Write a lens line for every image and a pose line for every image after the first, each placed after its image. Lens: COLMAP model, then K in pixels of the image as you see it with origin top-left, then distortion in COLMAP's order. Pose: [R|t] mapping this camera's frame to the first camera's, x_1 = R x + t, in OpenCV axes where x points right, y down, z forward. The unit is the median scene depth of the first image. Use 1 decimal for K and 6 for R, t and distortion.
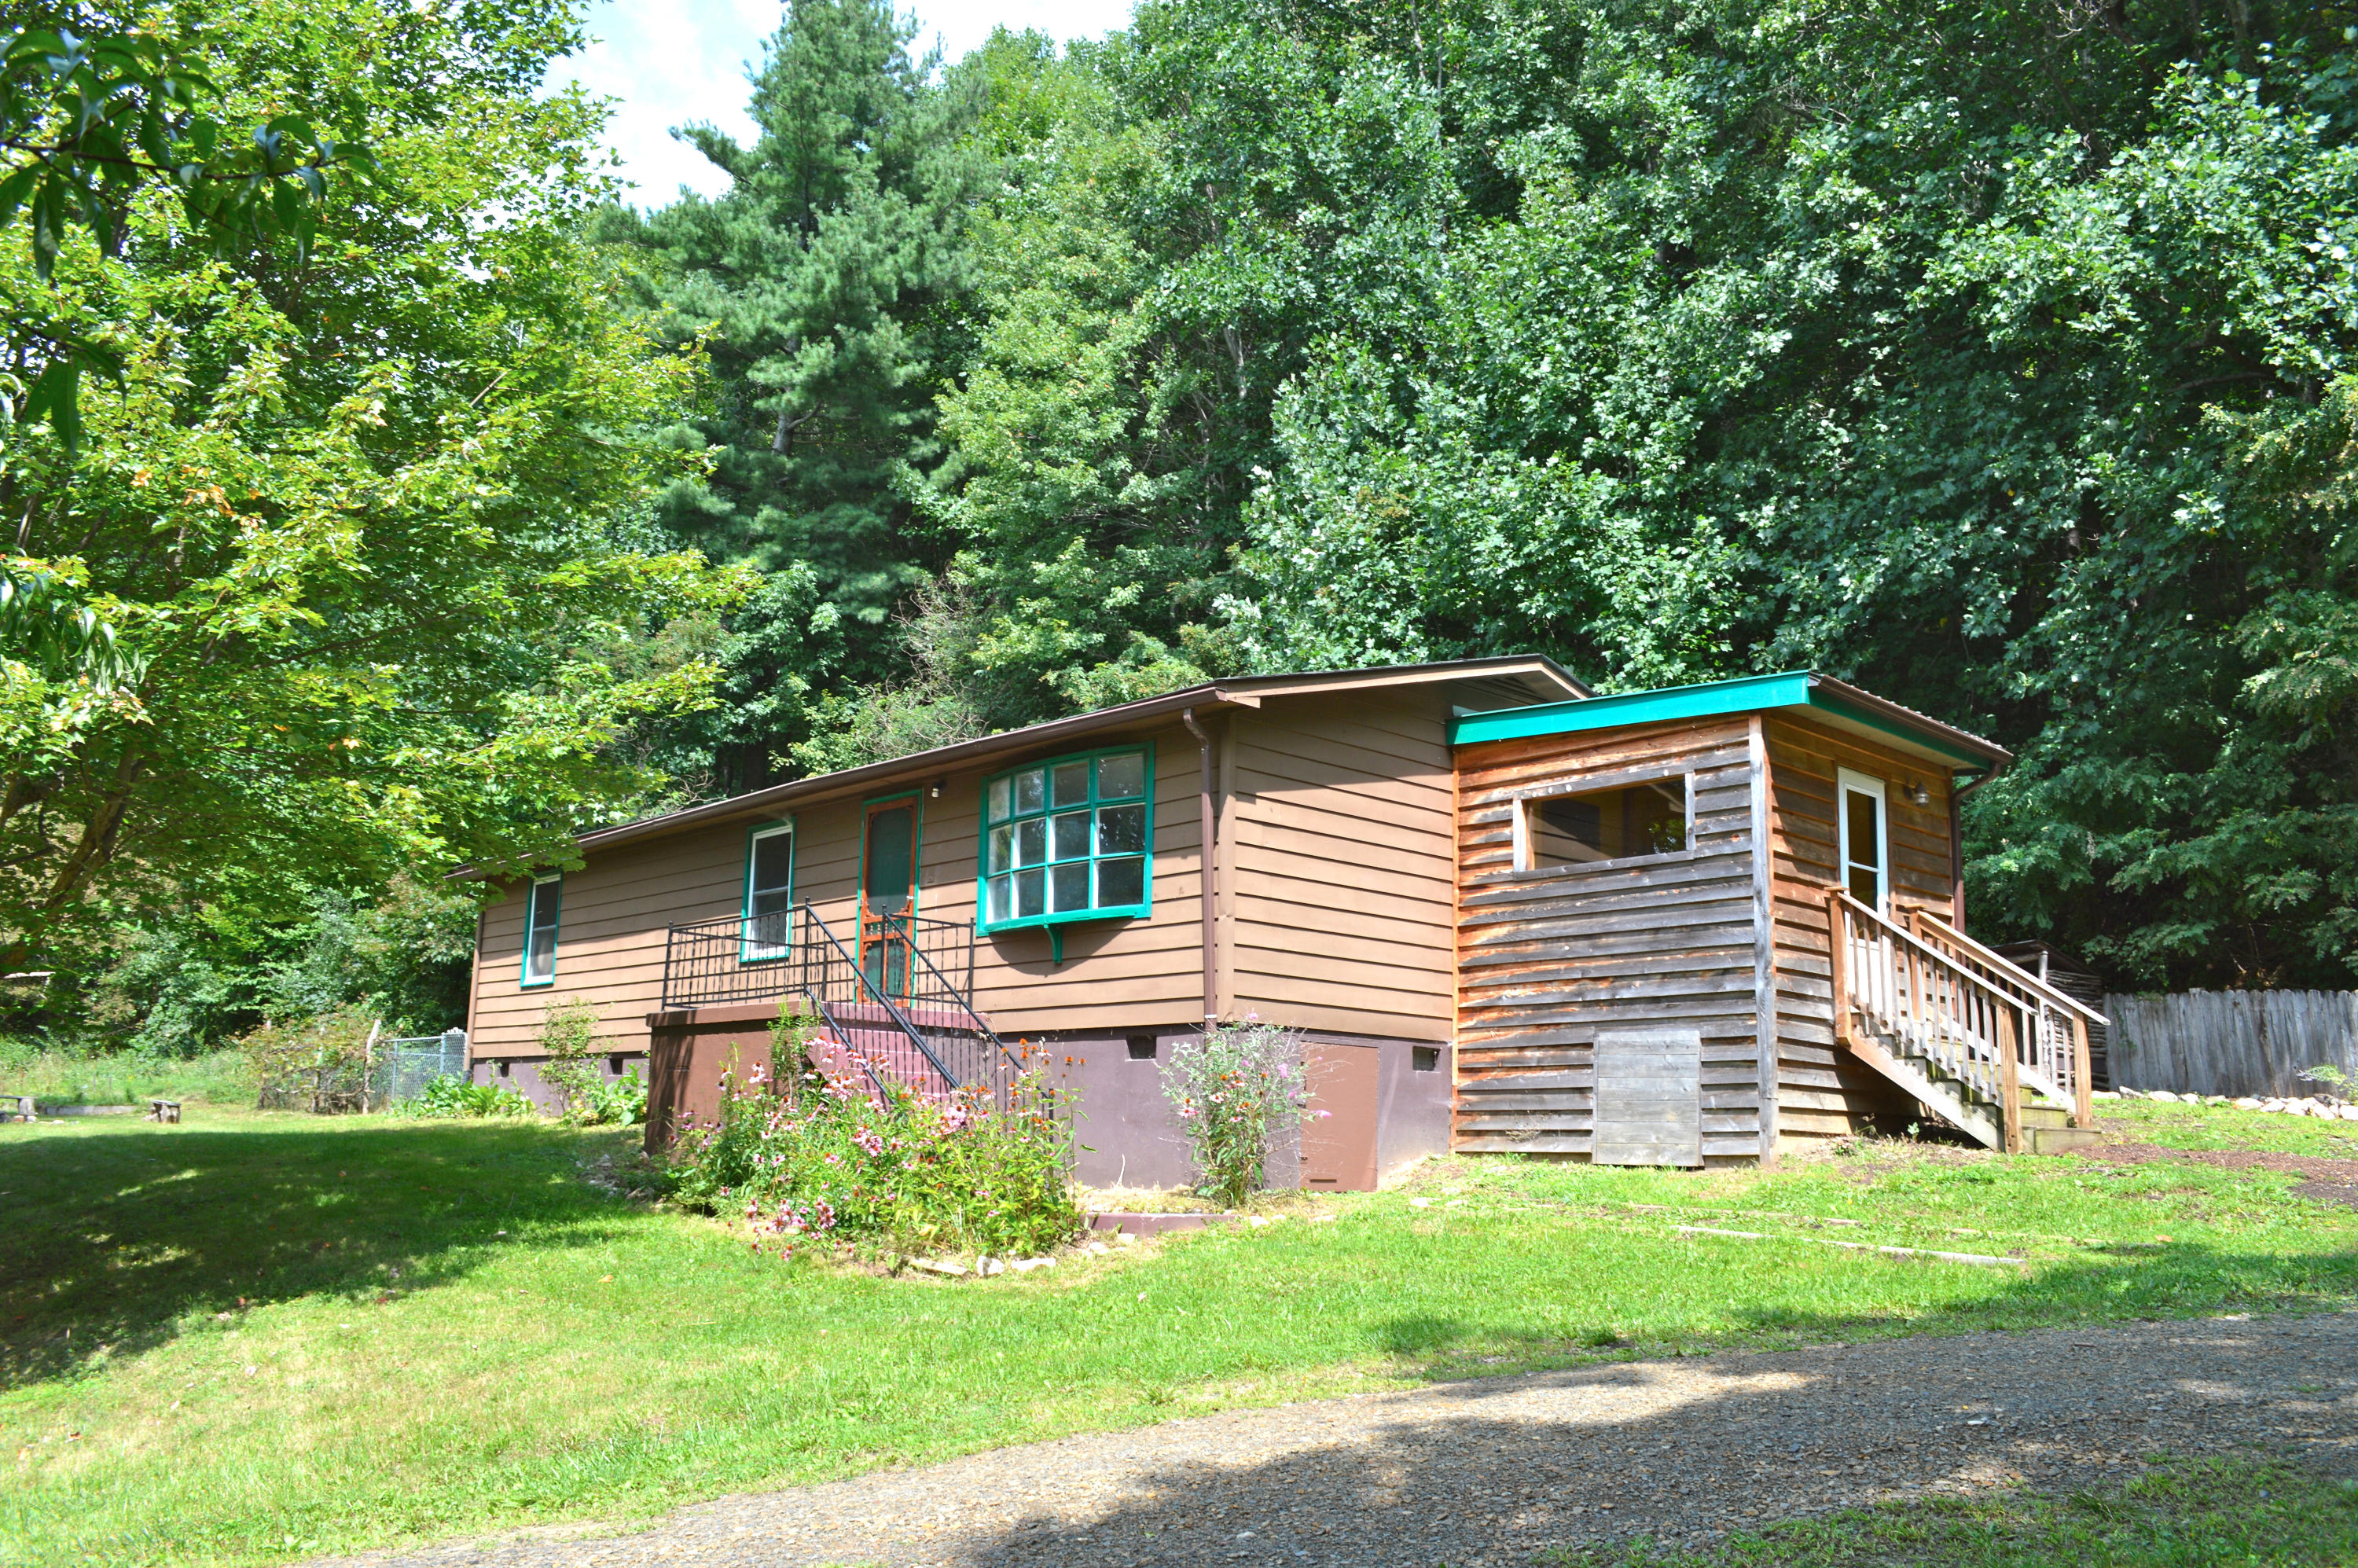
lens RADIAL K [[1885.1, 0, 1179.0], [0, 1885.1, 784.0], [0, 0, 1]] dist [-0.085937, 0.013388]
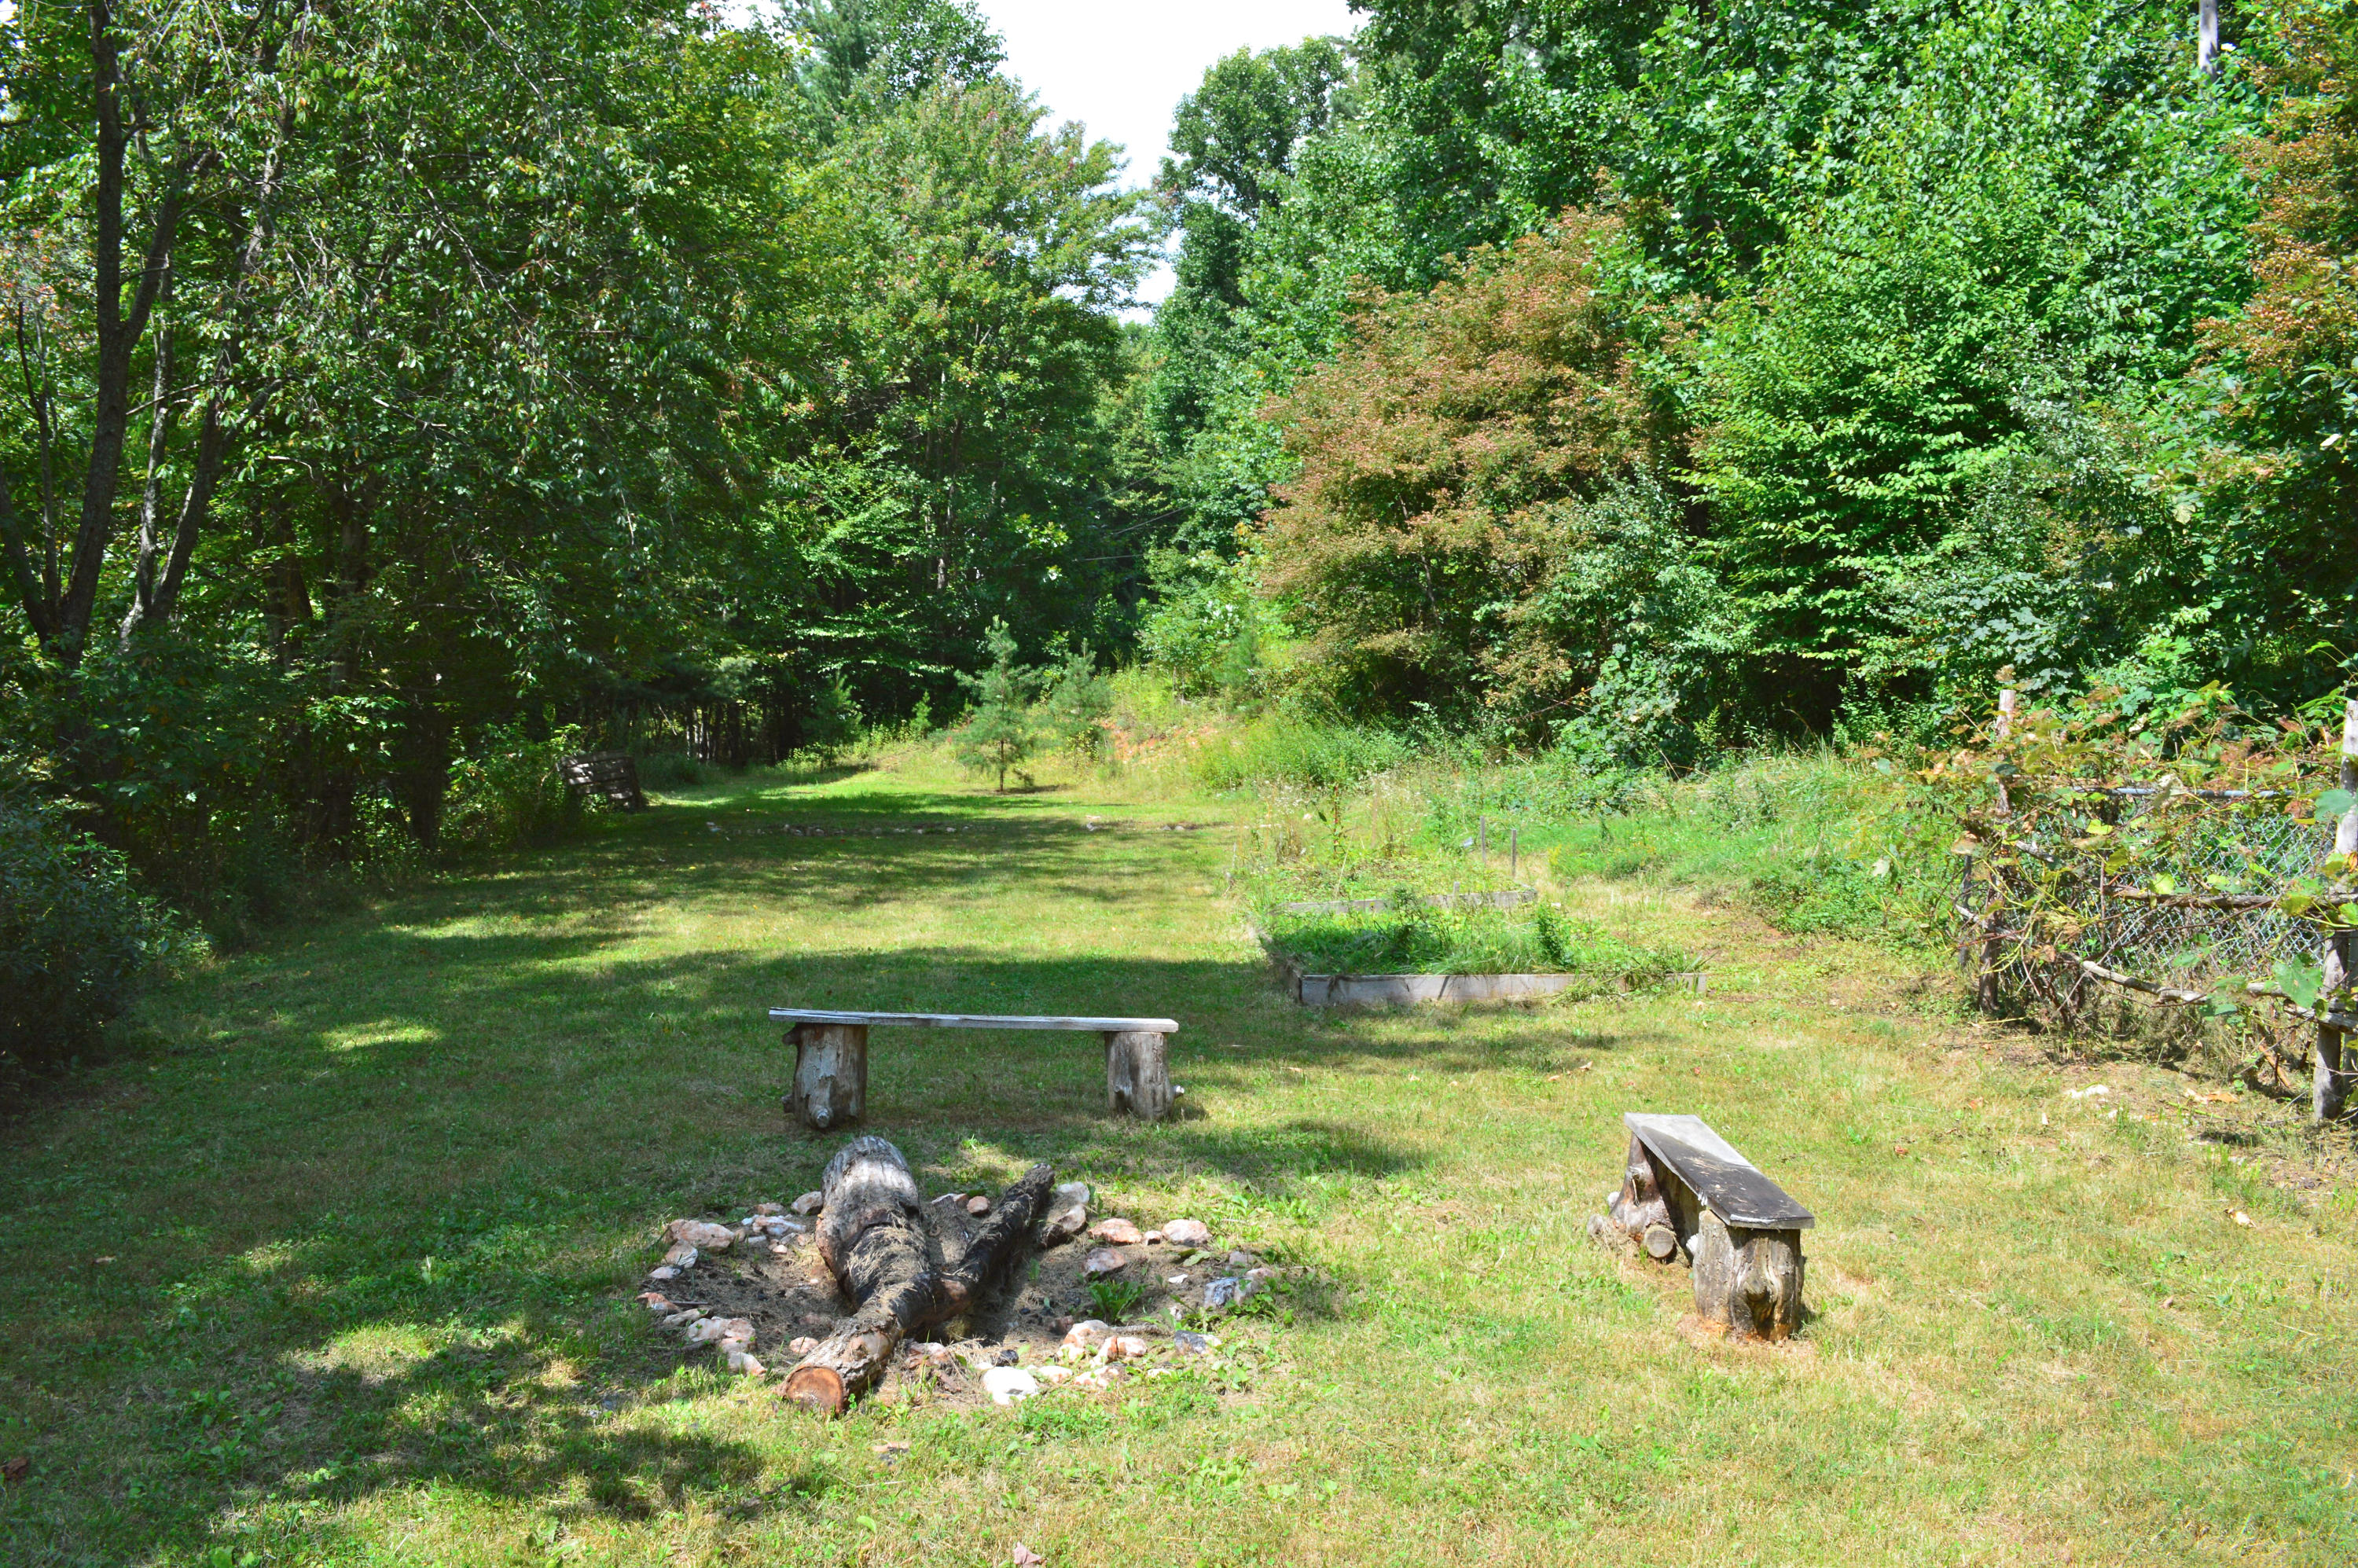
lens RADIAL K [[1885.1, 0, 1179.0], [0, 1885.1, 784.0], [0, 0, 1]] dist [-0.085937, 0.013388]
pose [[0.748916, 0.032191, -0.661883, -0.776316], [0.087325, 0.985315, 0.146728, 0.174574], [0.656886, -0.167685, 0.735107, 1.375895]]
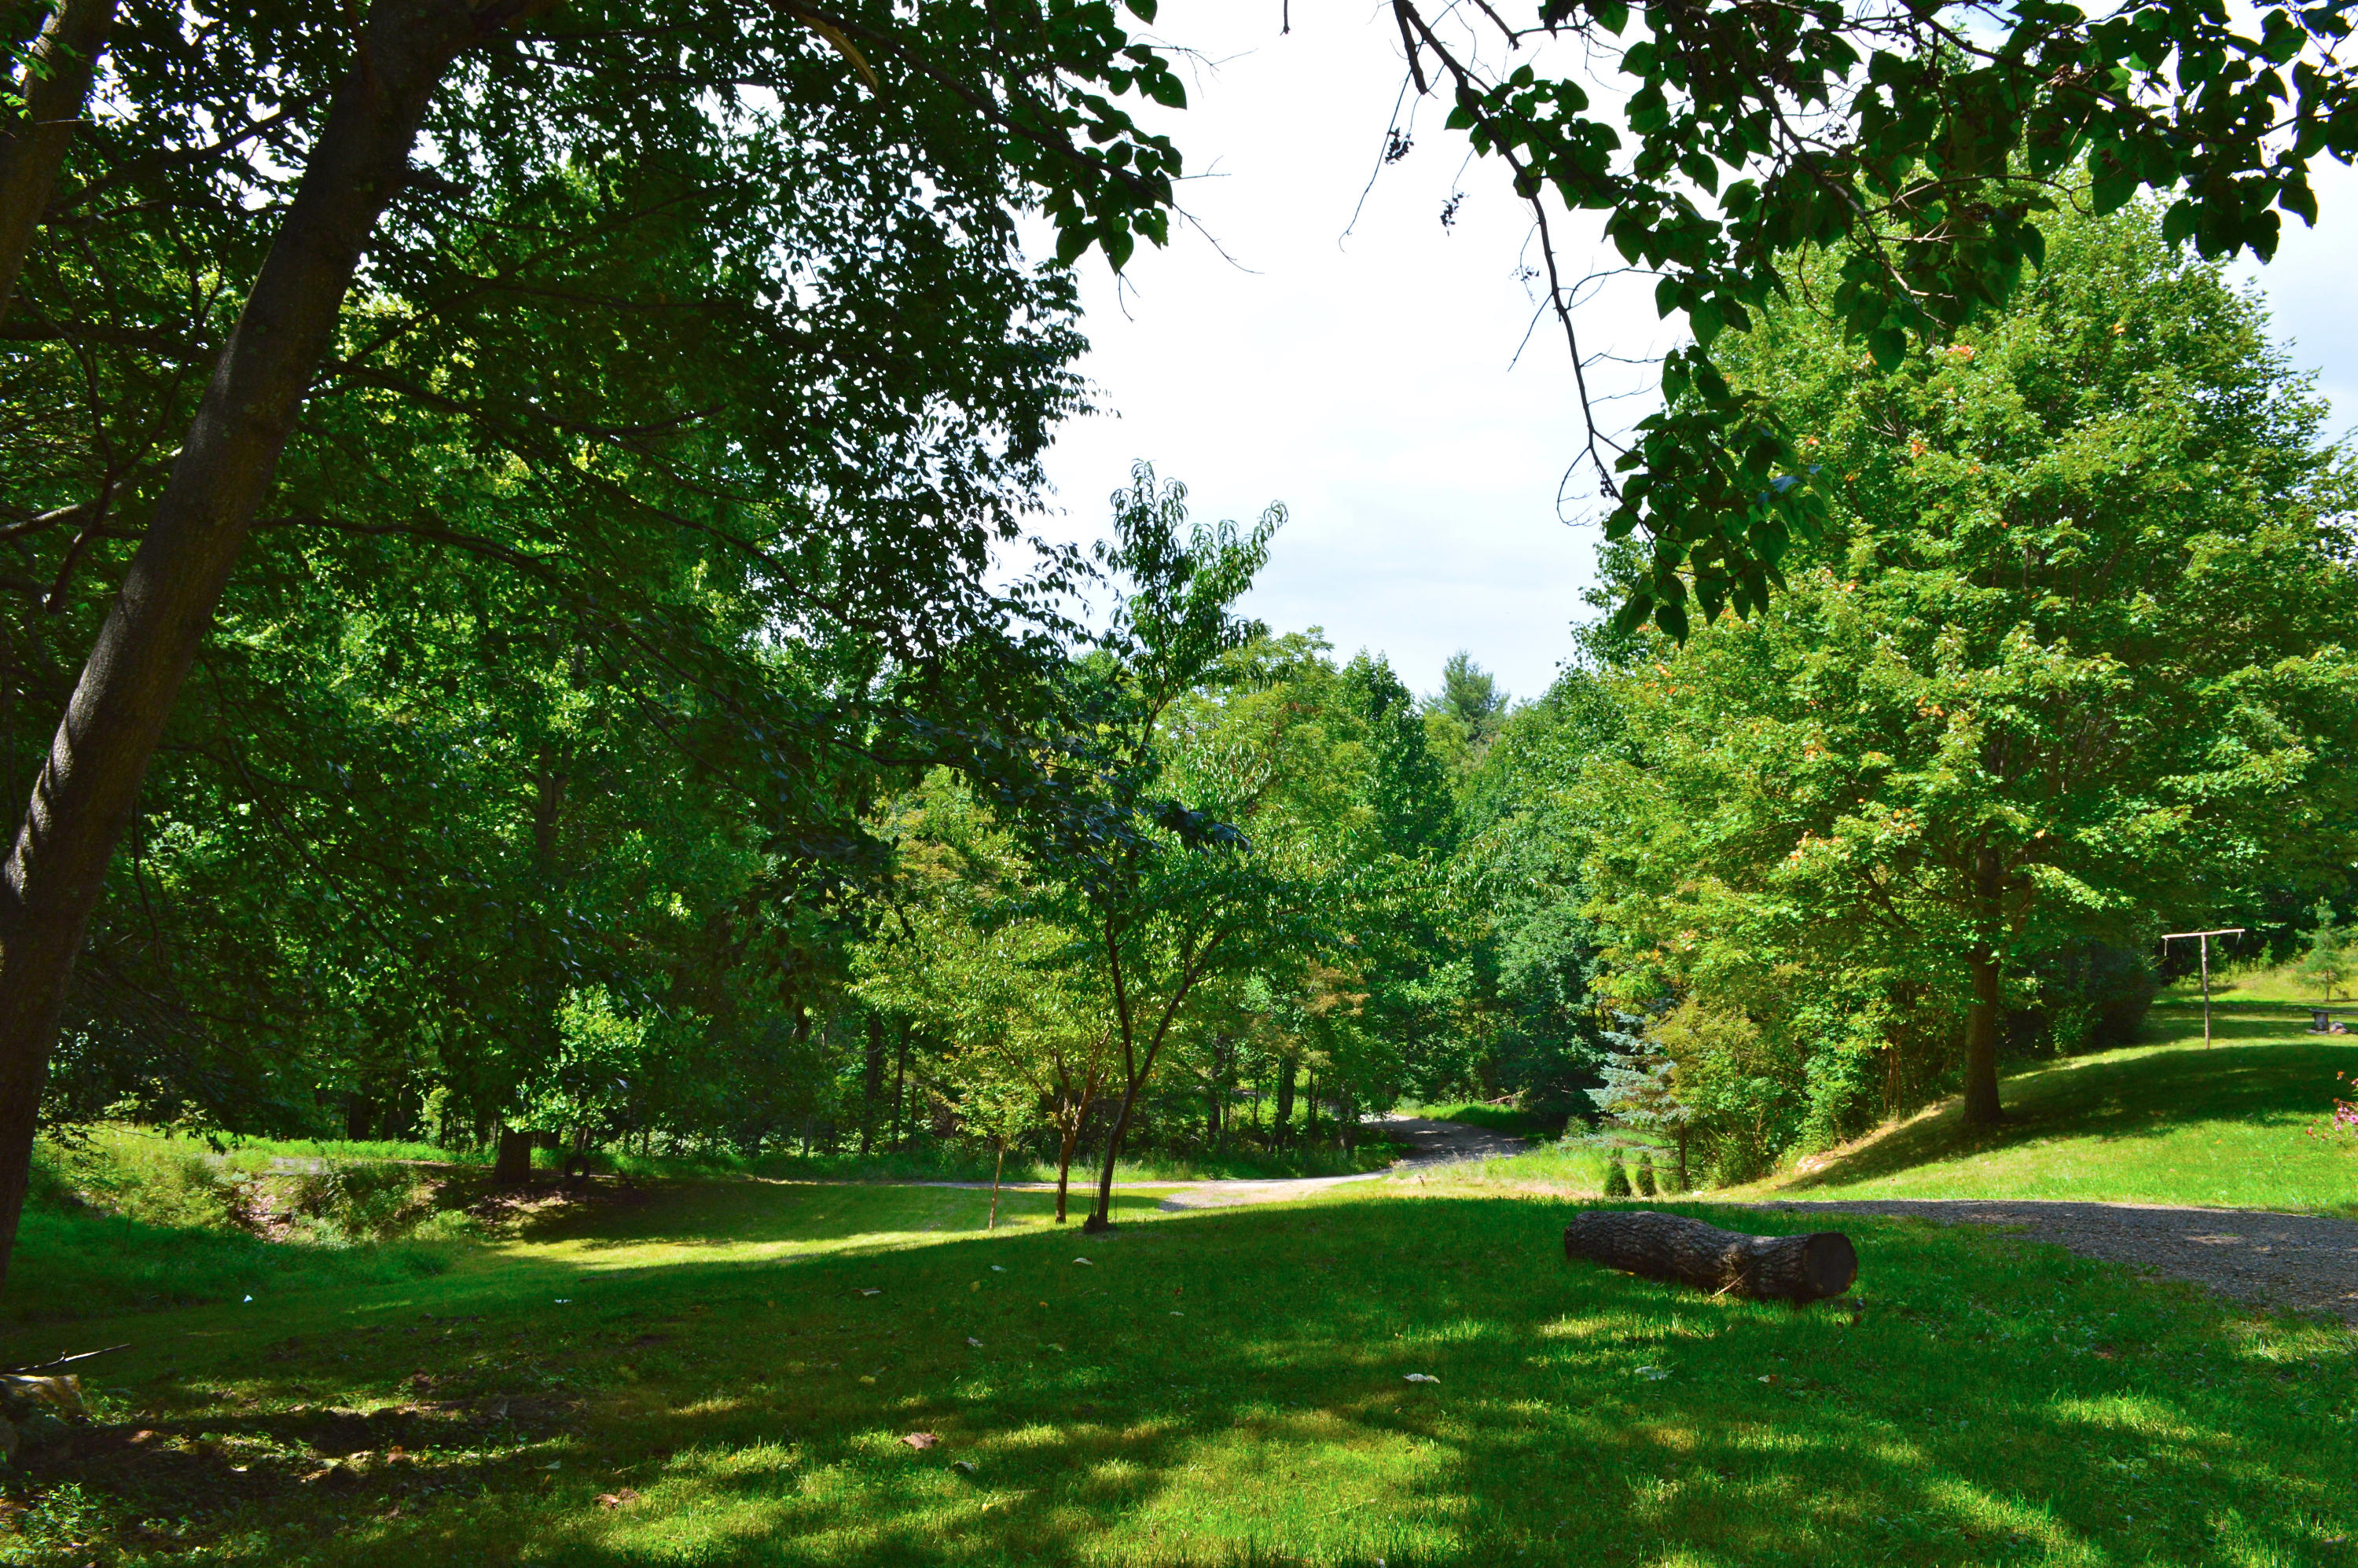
lens RADIAL K [[1885.1, 0, 1179.0], [0, 1885.1, 784.0], [0, 0, 1]] dist [-0.085937, 0.013388]
pose [[0.207082, -0.074488, -0.975484, 0.735107], [0.124420, 0.991006, -0.049261, -0.048750], [0.970380, -0.111169, 0.214487, -0.119940]]
